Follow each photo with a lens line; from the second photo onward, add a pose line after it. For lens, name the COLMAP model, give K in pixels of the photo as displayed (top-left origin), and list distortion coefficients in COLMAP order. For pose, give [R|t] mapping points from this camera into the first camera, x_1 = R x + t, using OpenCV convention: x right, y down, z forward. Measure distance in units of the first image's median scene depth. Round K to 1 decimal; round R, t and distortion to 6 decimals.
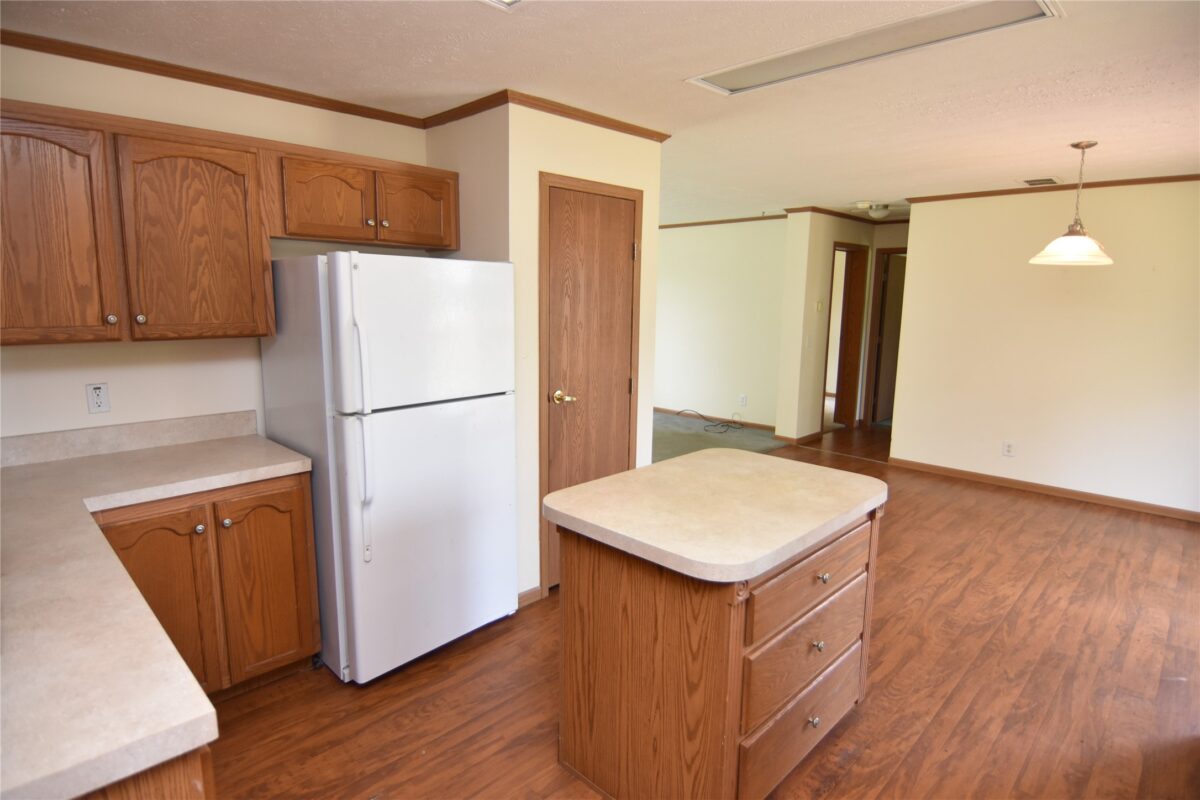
lens RADIAL K [[637.7, 0, 596.6], [0, 637.7, 390.0], [0, 0, 1]] dist [0.001054, -0.016856]
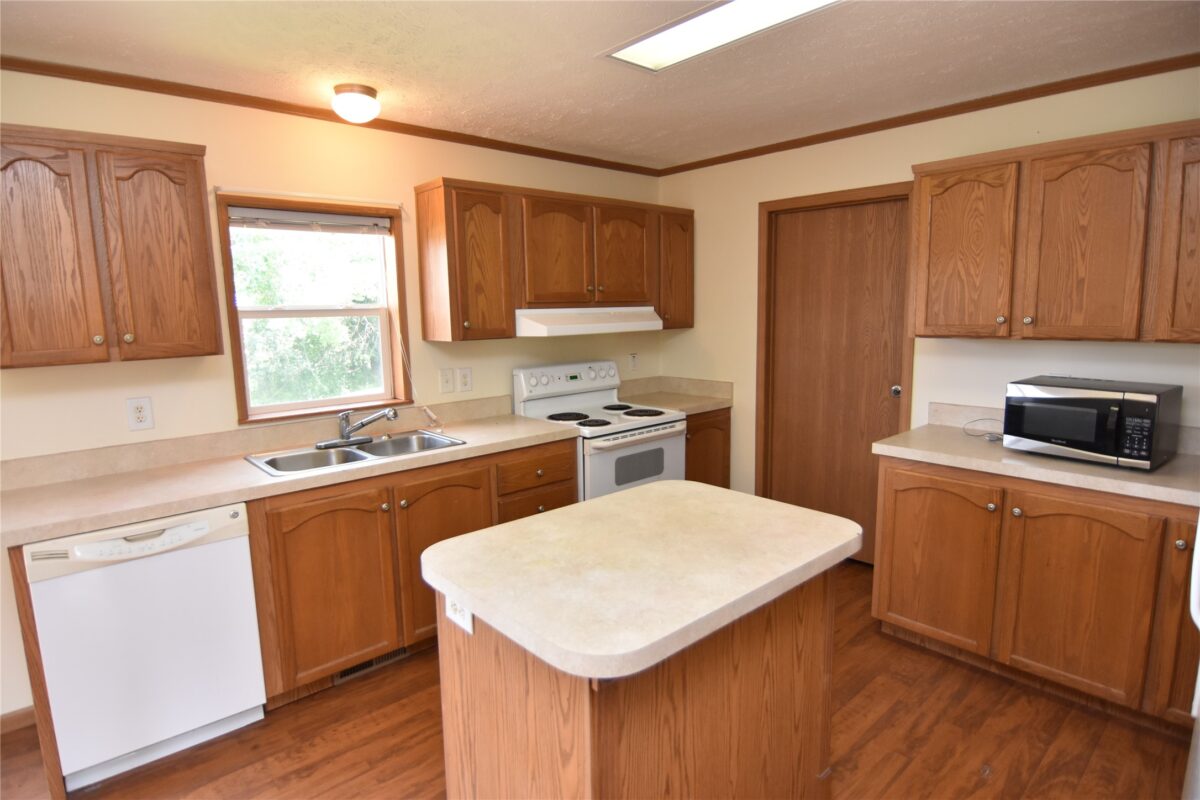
lens RADIAL K [[637.7, 0, 596.5], [0, 637.7, 397.0], [0, 0, 1]] dist [0.001054, -0.016856]
pose [[-0.998378, -0.003163, 0.056839, 0.173940], [0.013443, 0.957118, 0.289387, -0.191217], [-0.055317, 0.289682, -0.955523, 1.339738]]
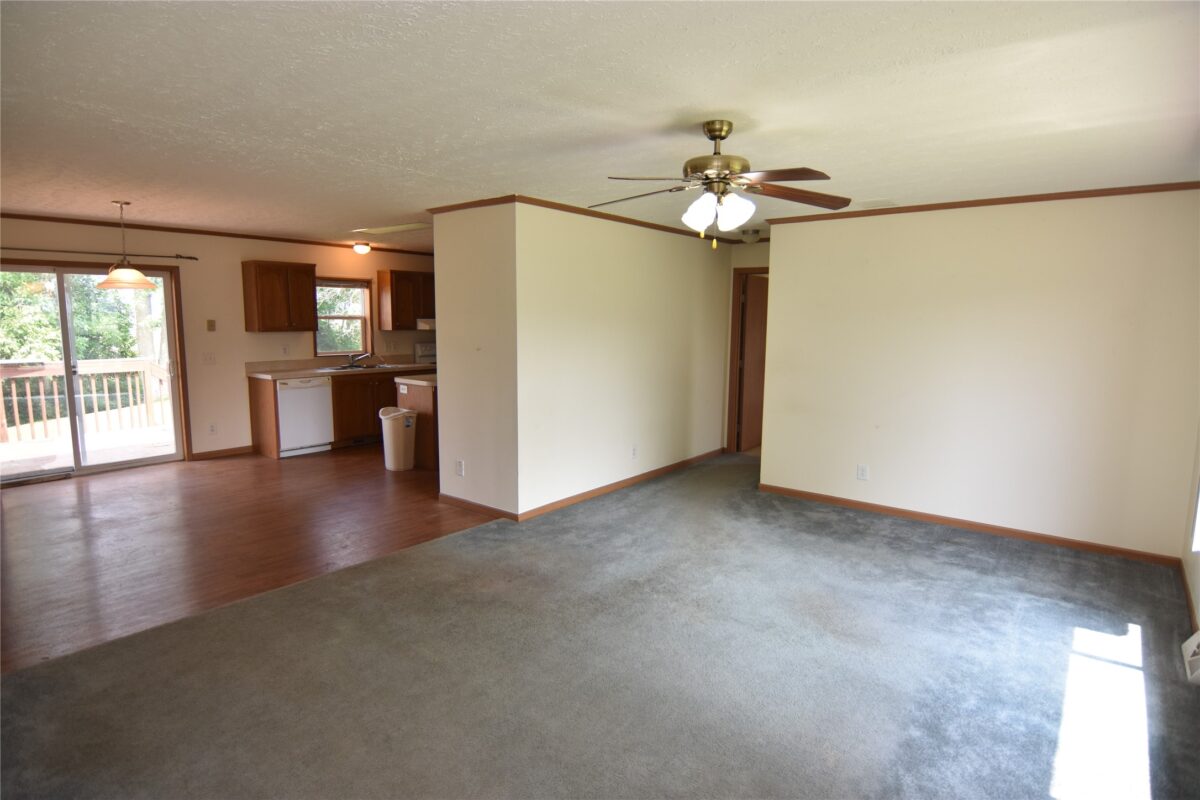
lens RADIAL K [[637.7, 0, 596.1], [0, 637.7, 396.5], [0, 0, 1]] dist [0.001054, -0.016856]
pose [[-0.994644, -0.013006, -0.102535, -0.155421], [-0.040393, 0.962069, 0.269800, -0.508435], [0.095137, 0.272497, -0.957442, 3.282300]]
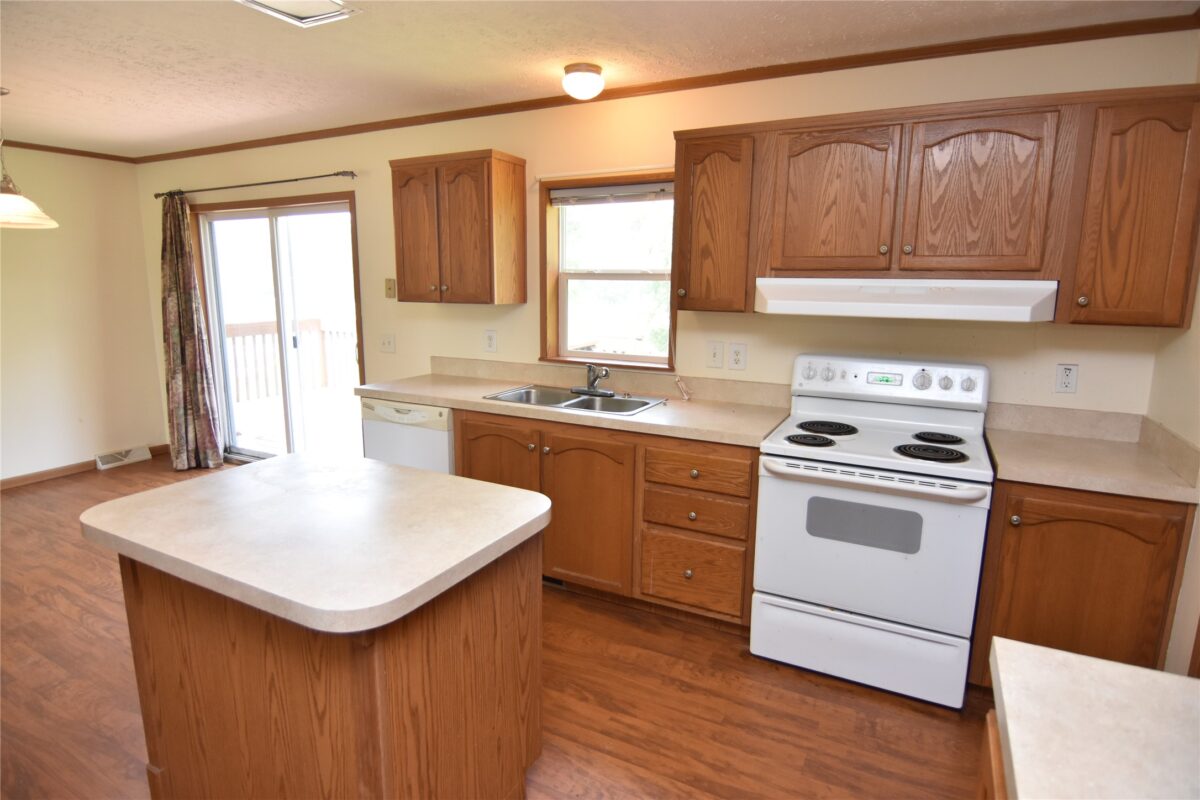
lens RADIAL K [[637.7, 0, 599.9], [0, 637.7, 394.7], [0, 0, 1]] dist [0.001054, -0.016856]
pose [[-0.299381, -0.191075, 0.934805, -0.483729], [0.131812, 0.962066, 0.238862, -0.095082], [-0.944985, 0.194730, -0.262838, 0.664765]]
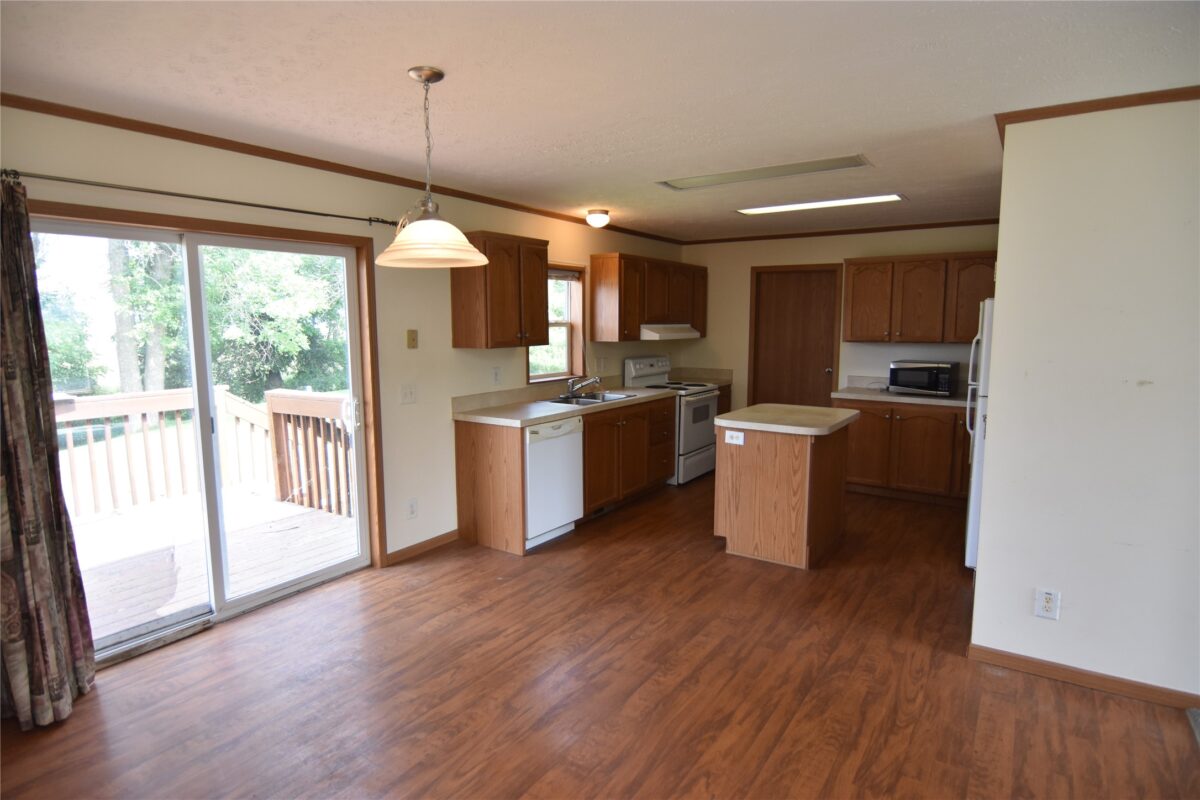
lens RADIAL K [[637.7, 0, 595.8], [0, 637.7, 396.4], [0, 0, 1]] dist [0.001054, -0.016856]
pose [[-0.983119, 0.007429, -0.182816, 0.938418], [-0.041134, 0.964623, 0.260405, -0.322462], [0.178283, 0.263529, -0.948033, 2.219309]]
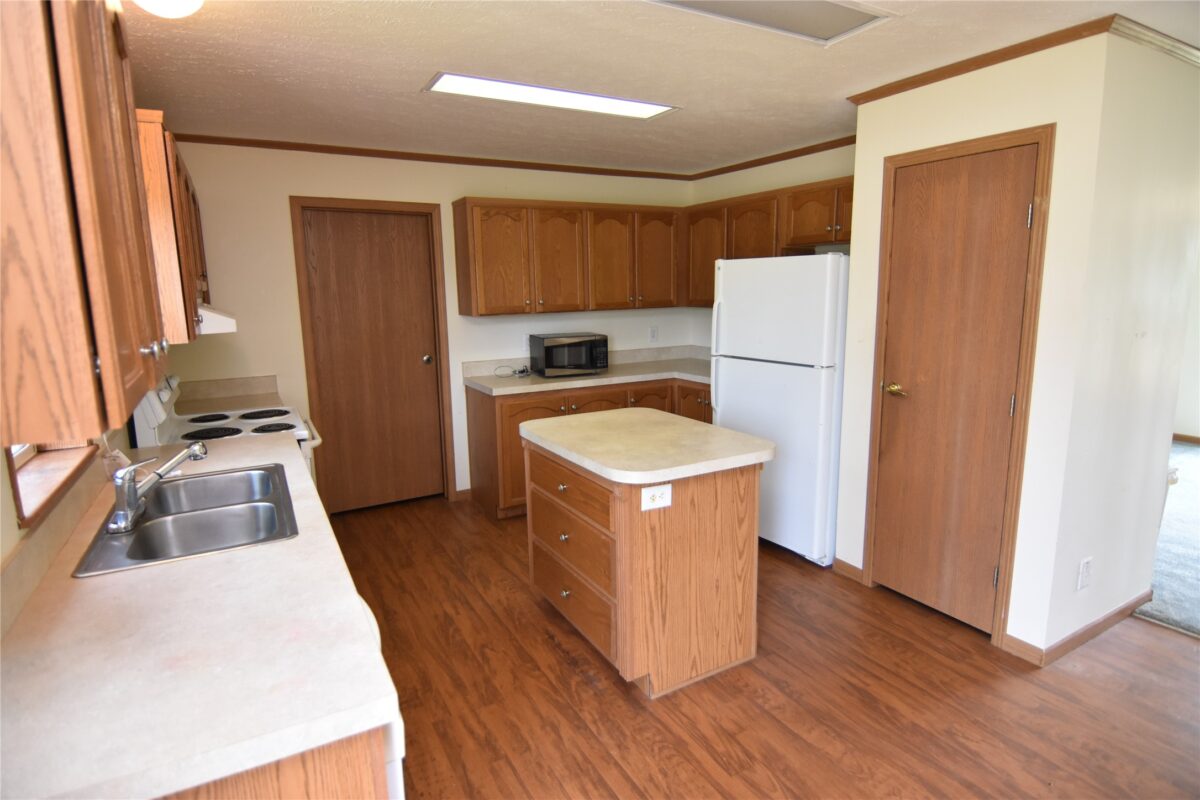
lens RADIAL K [[637.7, 0, 598.9], [0, 637.7, 394.4], [0, 0, 1]] dist [0.001054, -0.016856]
pose [[-0.273607, 0.153056, -0.949586, 1.128990], [-0.131387, 0.972056, 0.194535, -0.126340], [0.952826, 0.177989, -0.245852, 0.960470]]
